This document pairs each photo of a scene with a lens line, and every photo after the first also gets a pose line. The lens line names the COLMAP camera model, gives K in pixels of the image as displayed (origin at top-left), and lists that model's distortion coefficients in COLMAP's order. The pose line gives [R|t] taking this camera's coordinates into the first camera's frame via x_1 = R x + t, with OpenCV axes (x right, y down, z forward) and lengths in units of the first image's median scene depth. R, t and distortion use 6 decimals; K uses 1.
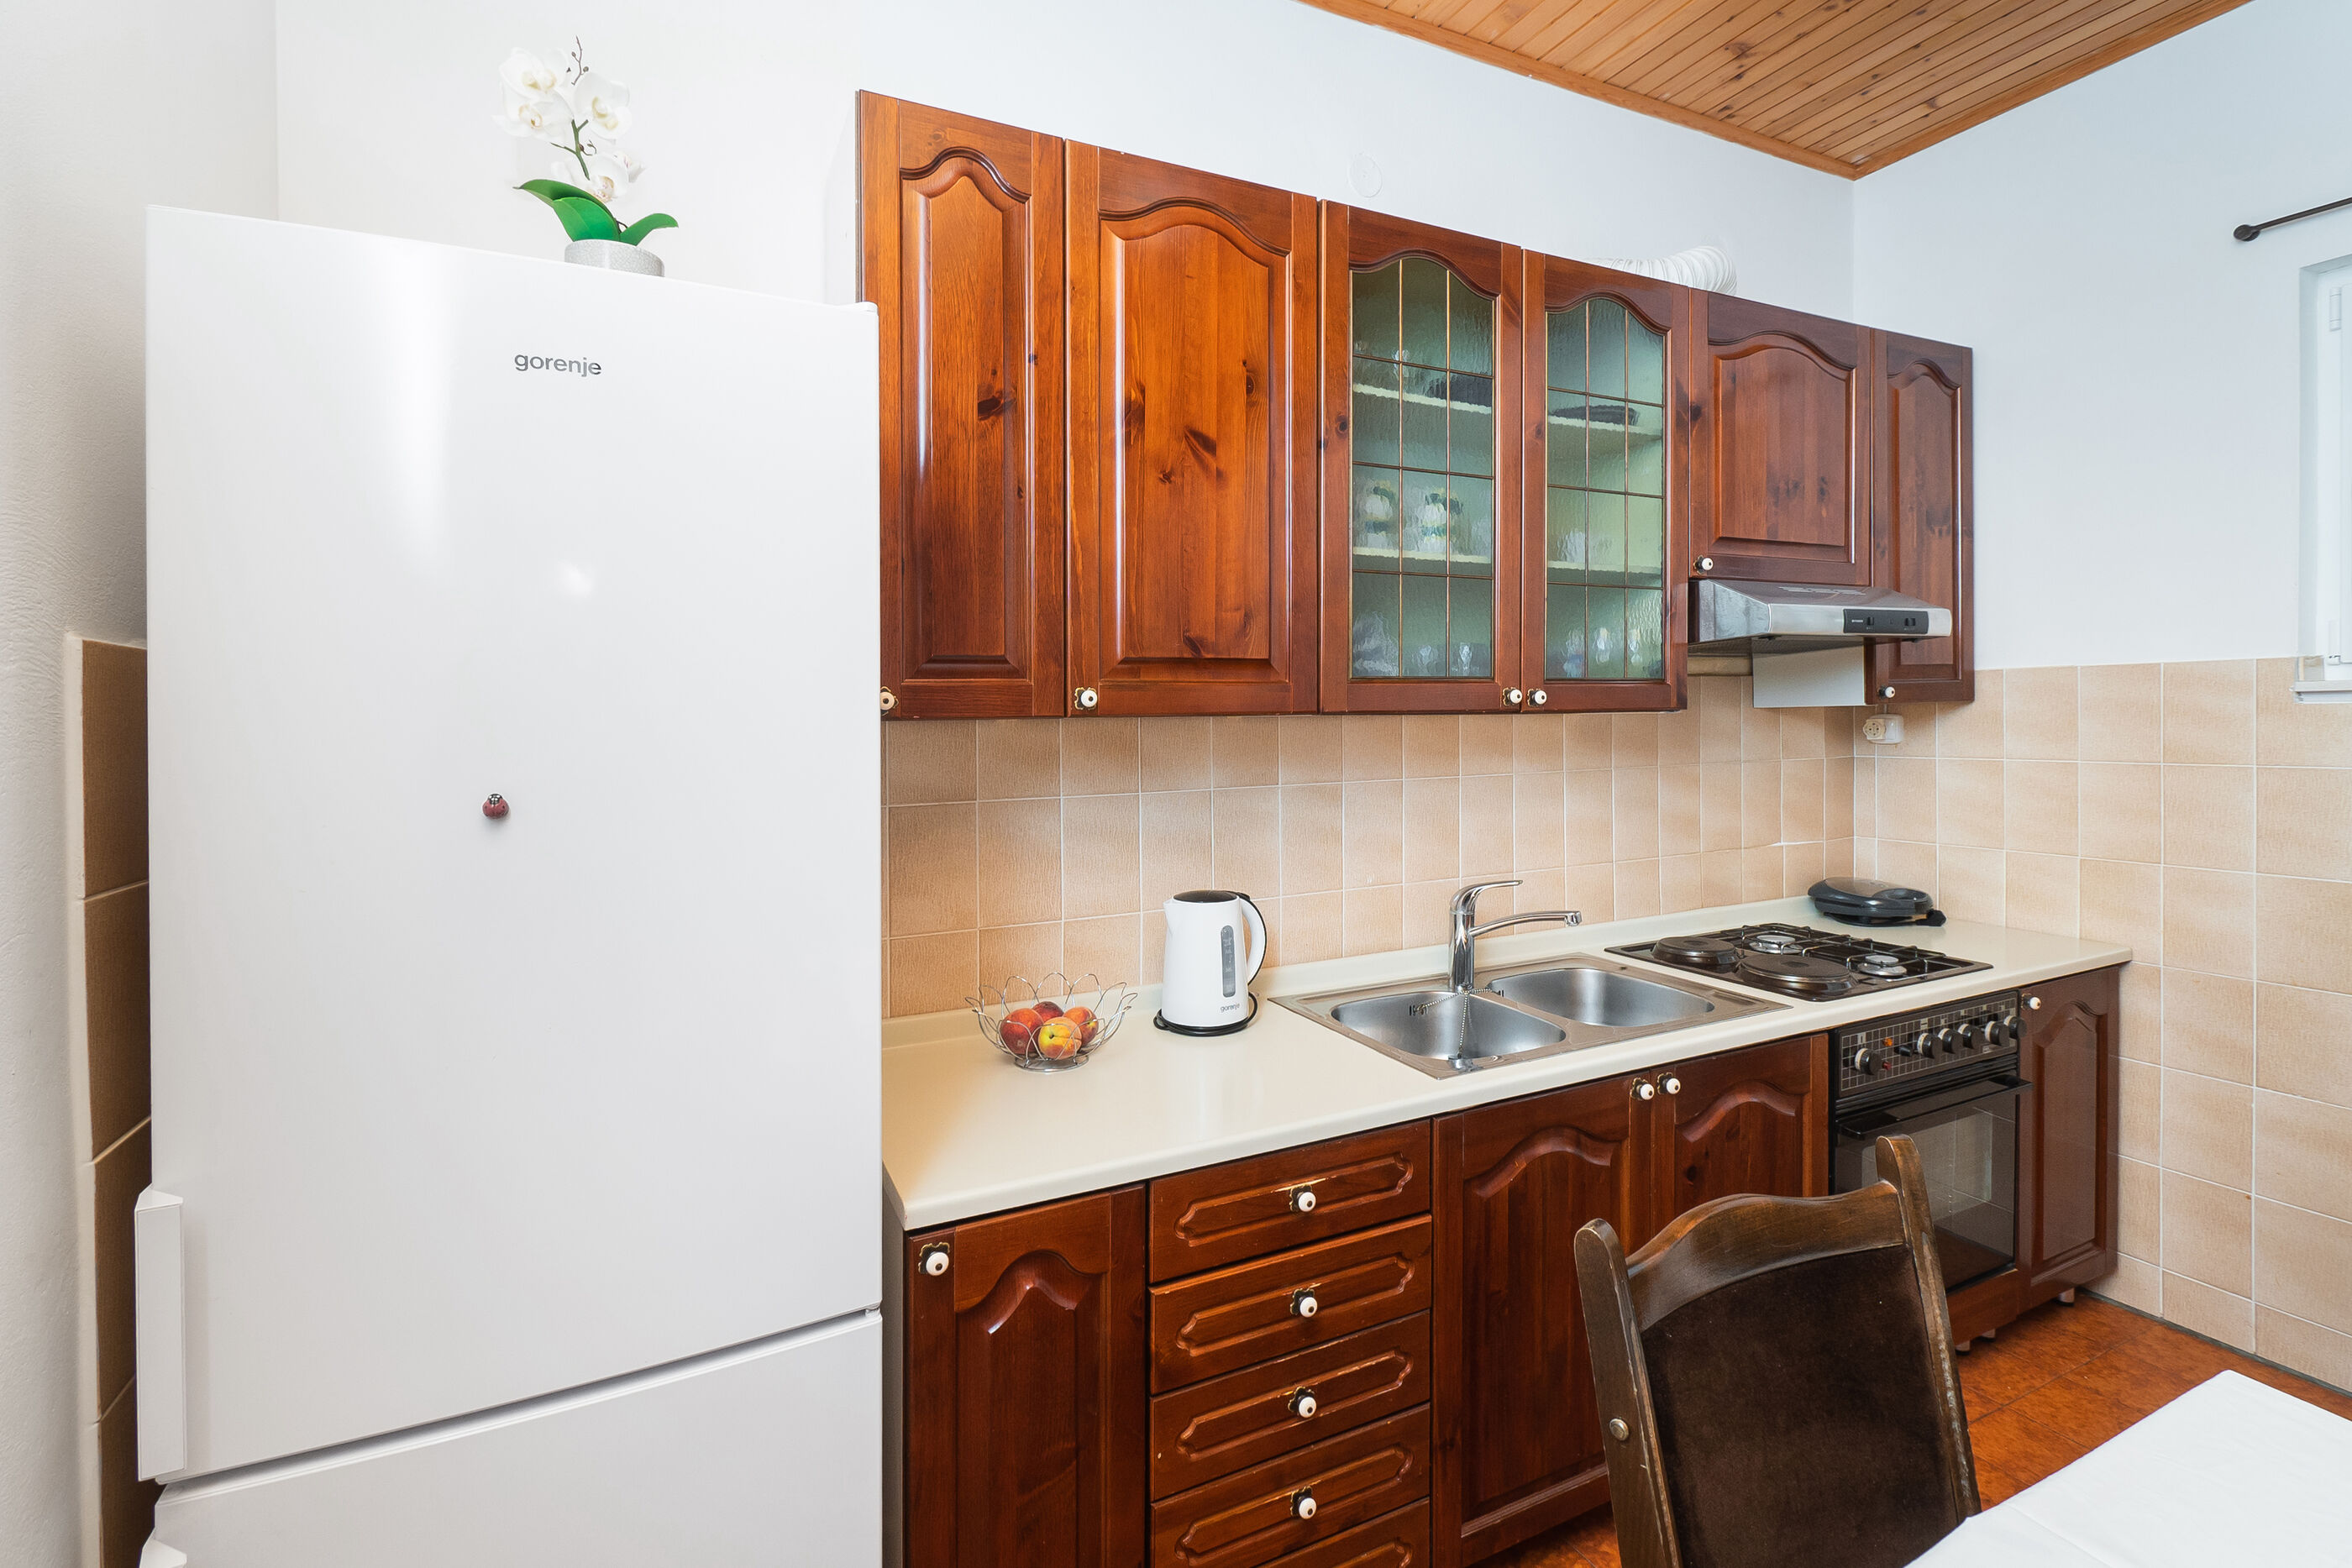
lens RADIAL K [[1045.3, 0, 1173.2], [0, 1045.3, 720.7], [0, 0, 1]] dist [0.007669, -0.005118]
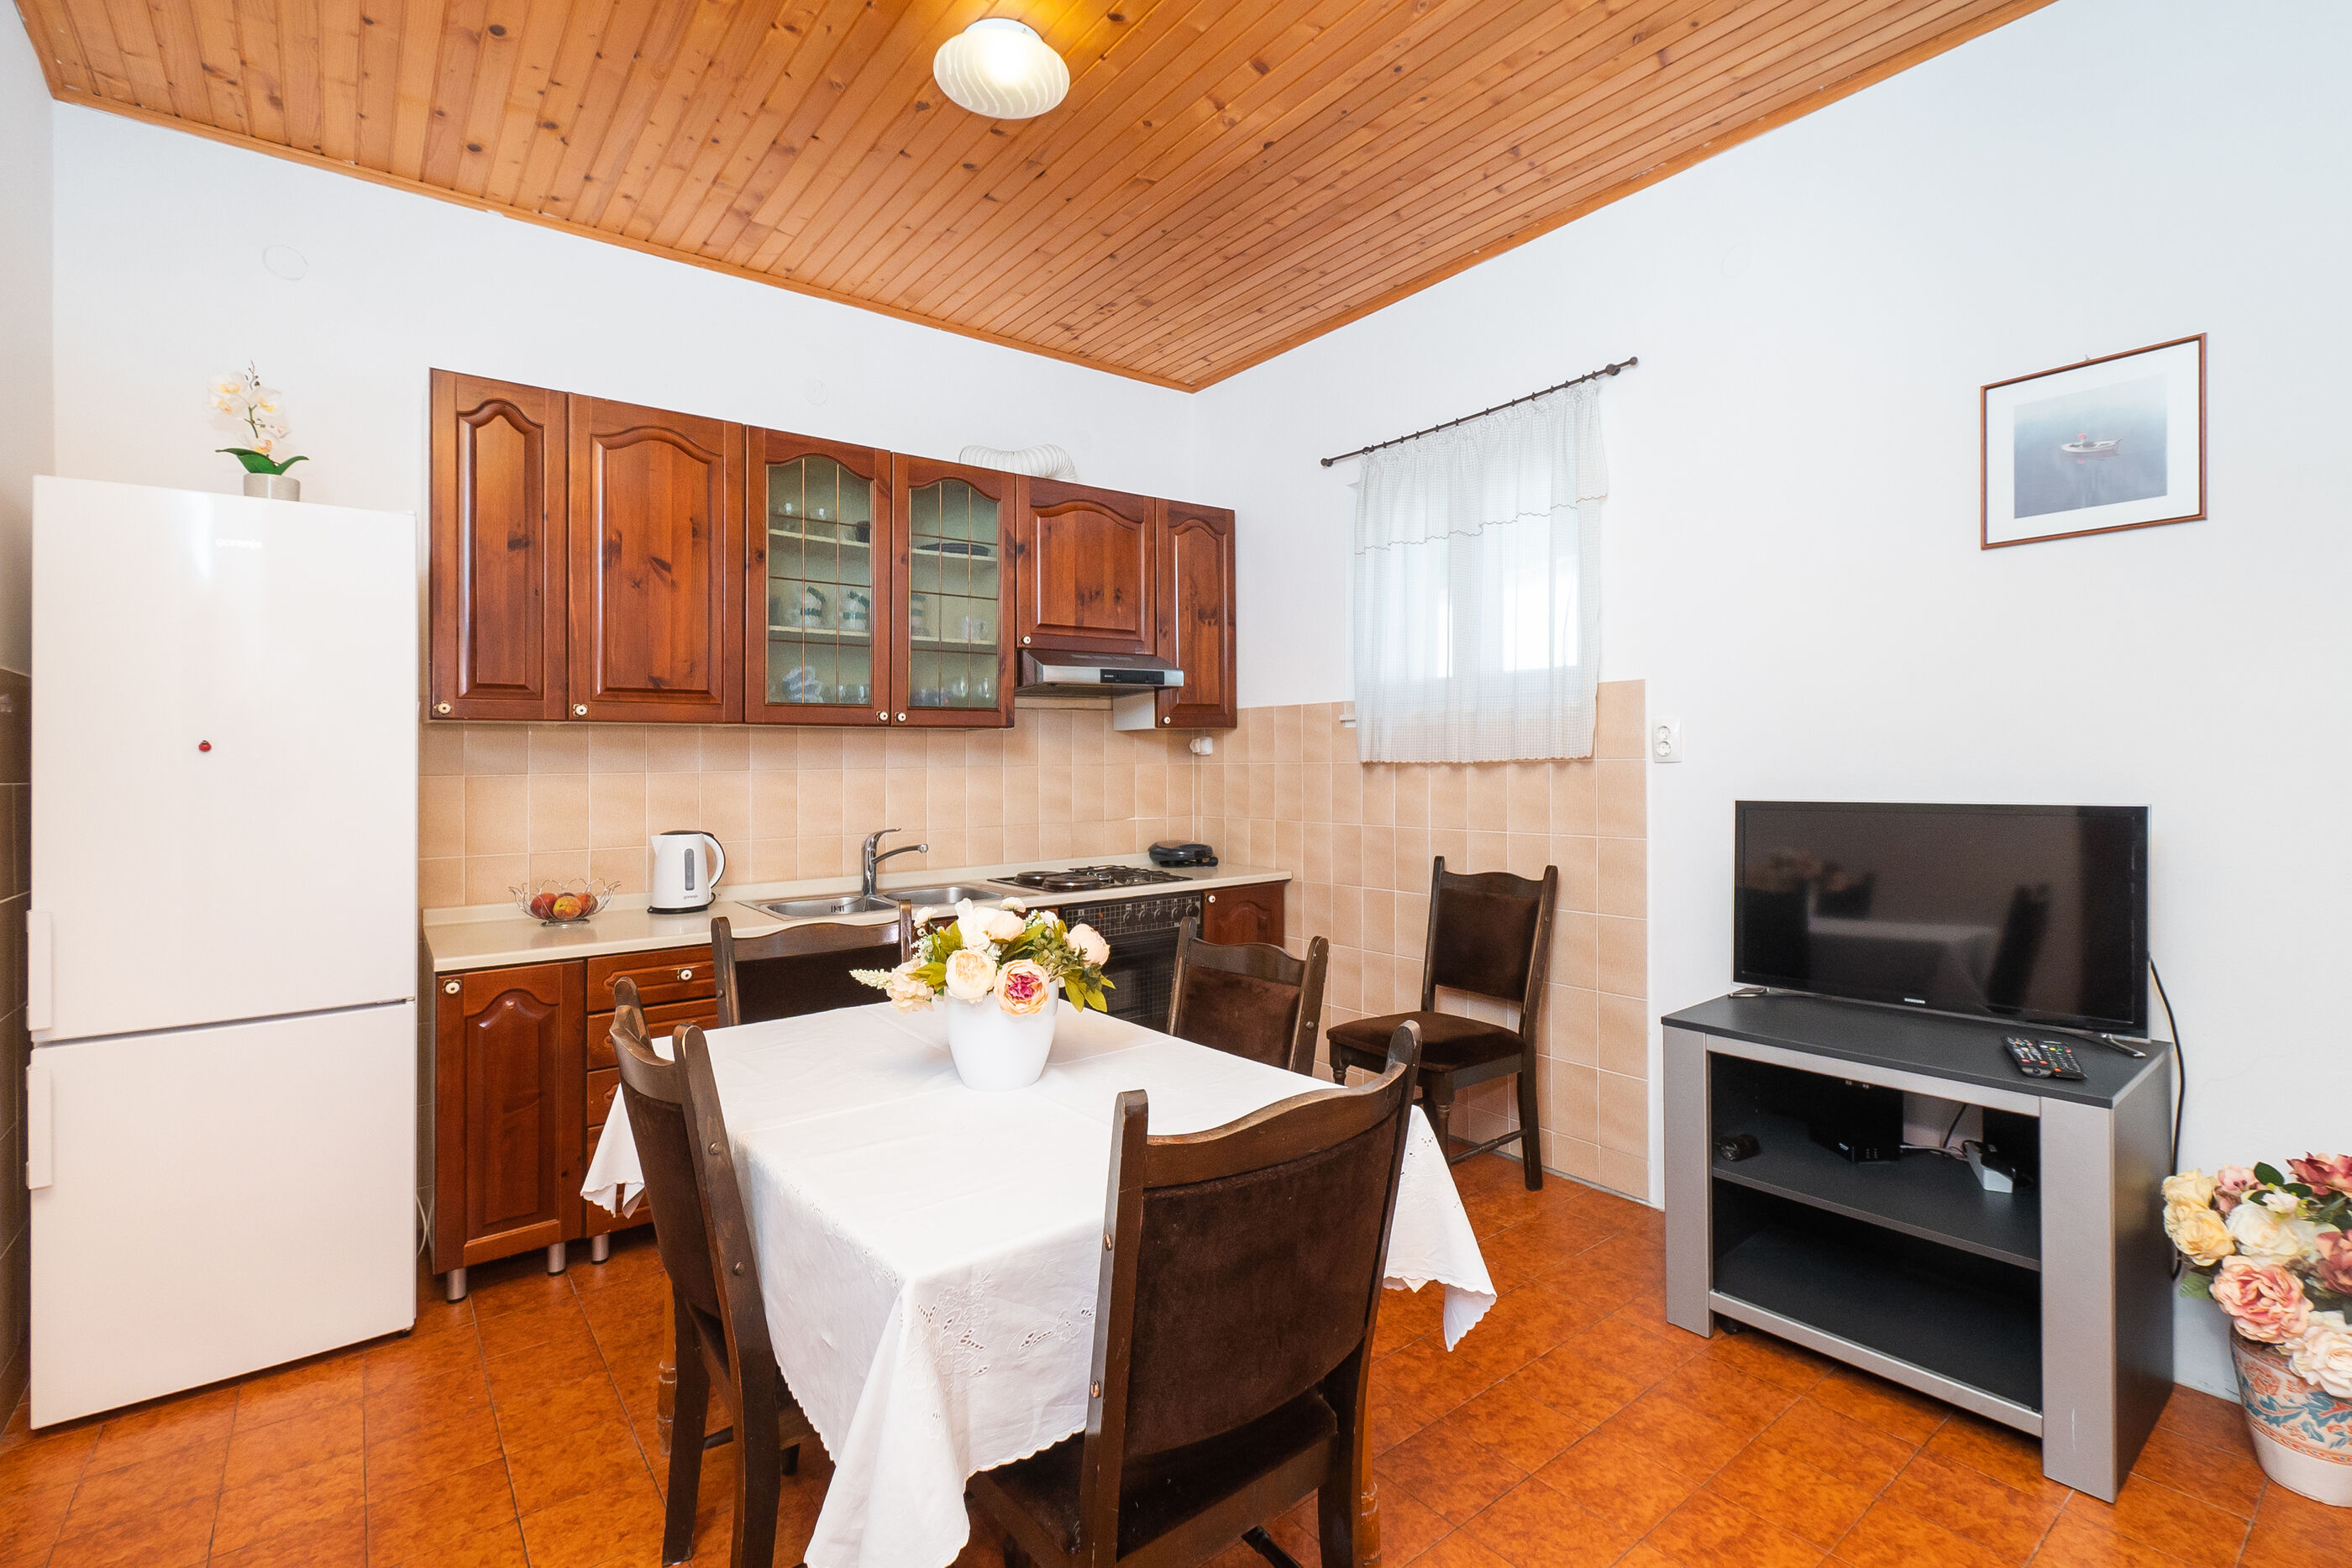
lens RADIAL K [[1045.3, 0, 1142.6], [0, 1045.3, 760.4], [0, 0, 1]] dist [0.007669, -0.005118]
pose [[0.981290, 0.003951, 0.192497, 0.463021], [-0.002291, 0.999958, -0.008847, 0.069511], [-0.192523, 0.008241, 0.981258, -0.828436]]
